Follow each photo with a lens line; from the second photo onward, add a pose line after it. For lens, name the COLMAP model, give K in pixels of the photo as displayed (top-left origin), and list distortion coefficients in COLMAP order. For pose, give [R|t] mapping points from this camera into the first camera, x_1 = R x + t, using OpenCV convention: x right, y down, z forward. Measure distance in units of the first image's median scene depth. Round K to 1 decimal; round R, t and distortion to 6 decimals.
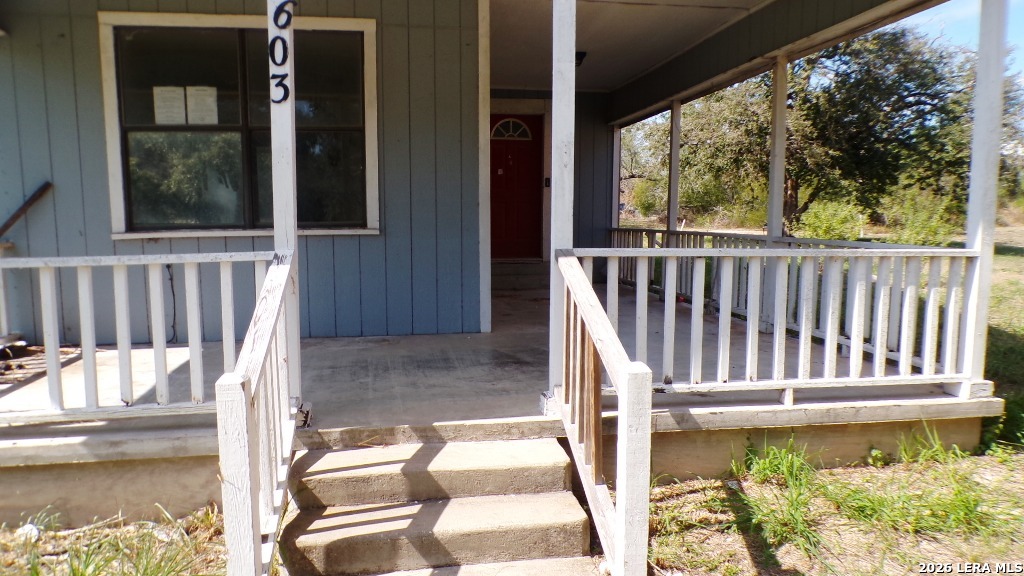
lens RADIAL K [[723.6, 0, 512.0], [0, 723.6, 288.0], [0, 0, 1]] dist [-0.008224, -0.002855]
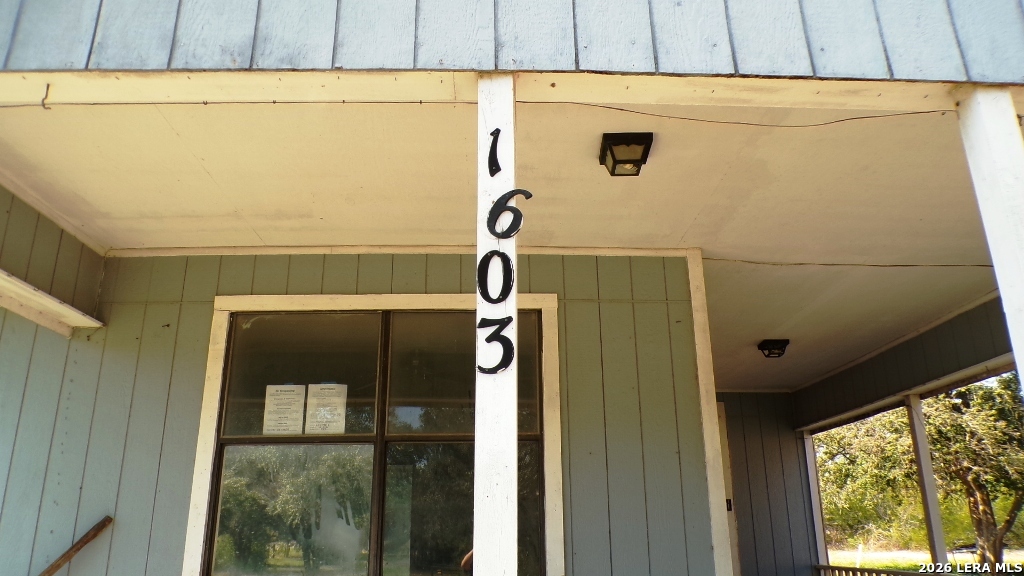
lens RADIAL K [[705.3, 0, 510.8], [0, 705.3, 299.8], [0, 0, 1]] dist [-0.034964, 0.000438]
pose [[0.991717, -0.043668, -0.120793, -0.151062], [-0.009429, 0.913146, -0.407523, -0.064088], [0.128097, 0.405287, 0.905171, 0.330395]]
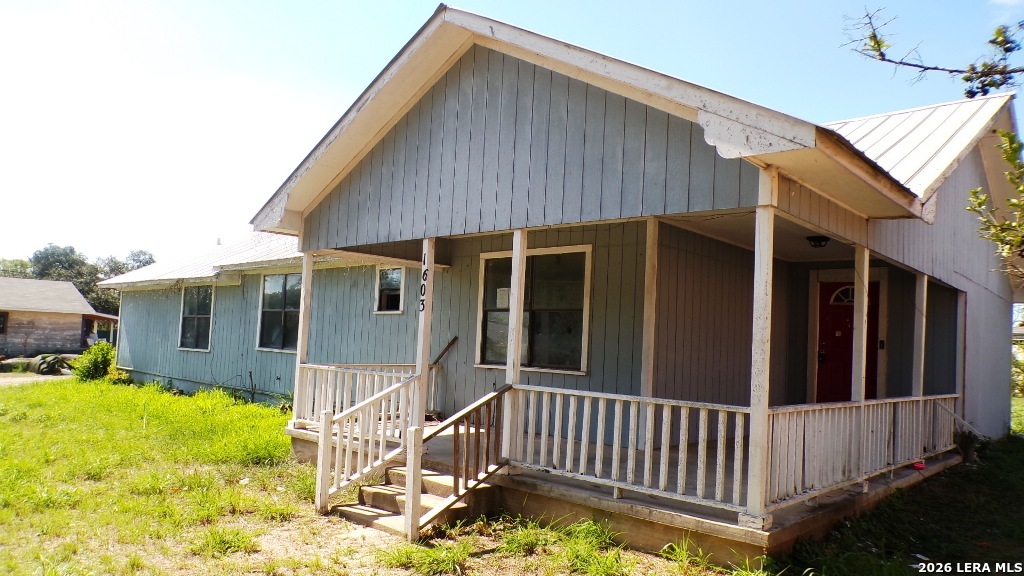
lens RADIAL K [[705.3, 0, 510.8], [0, 705.3, 299.8], [0, 0, 1]] dist [-0.034964, 0.000438]
pose [[0.632328, -0.012934, -0.774593, 0.950189], [-0.130850, 0.983712, -0.123243, -0.027288], [0.763570, 0.179286, 0.620337, -0.113674]]
